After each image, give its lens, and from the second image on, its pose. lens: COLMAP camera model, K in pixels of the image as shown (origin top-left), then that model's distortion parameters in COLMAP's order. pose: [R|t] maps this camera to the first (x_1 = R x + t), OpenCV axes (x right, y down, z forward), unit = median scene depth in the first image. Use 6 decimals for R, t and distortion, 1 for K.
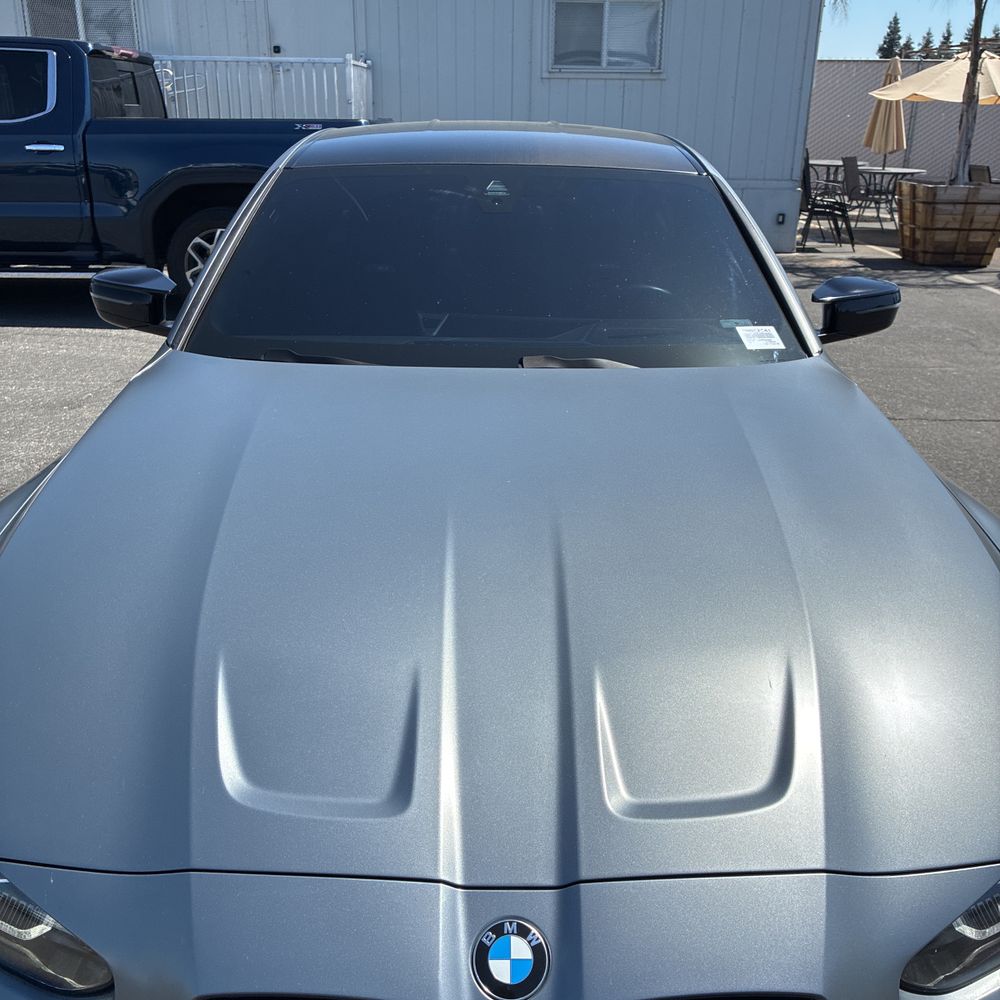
lens RADIAL K [[1019.9, 0, 505.3], [0, 1019.9, 498.9], [0, 0, 1]] dist [0.016453, 0.000000]
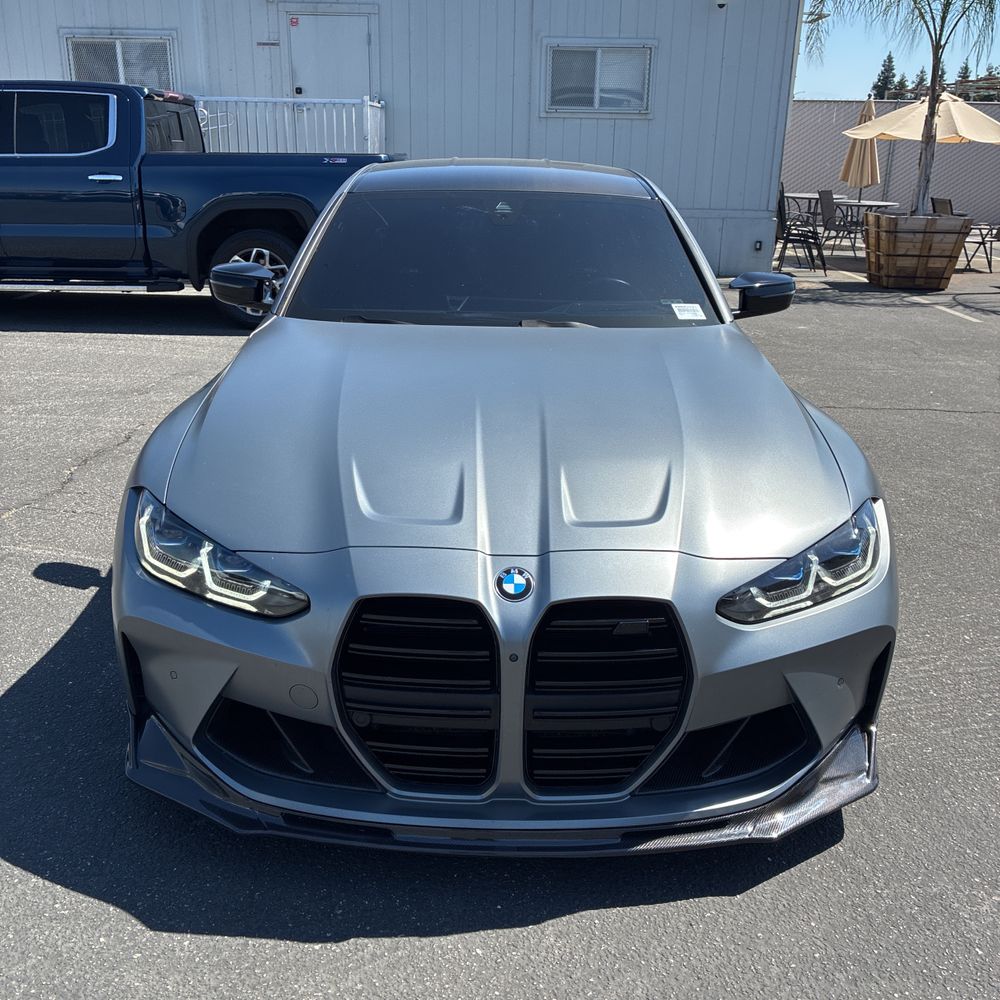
lens RADIAL K [[1019.9, 0, 492.3], [0, 1019.9, 490.9], [0, 0, 1]] dist [0.016453, 0.000000]
pose [[0.999926, 0.008284, -0.008962, -0.002740], [-0.008600, 0.999318, -0.035918, 0.044469], [0.008658, 0.035992, 0.999315, -0.126588]]
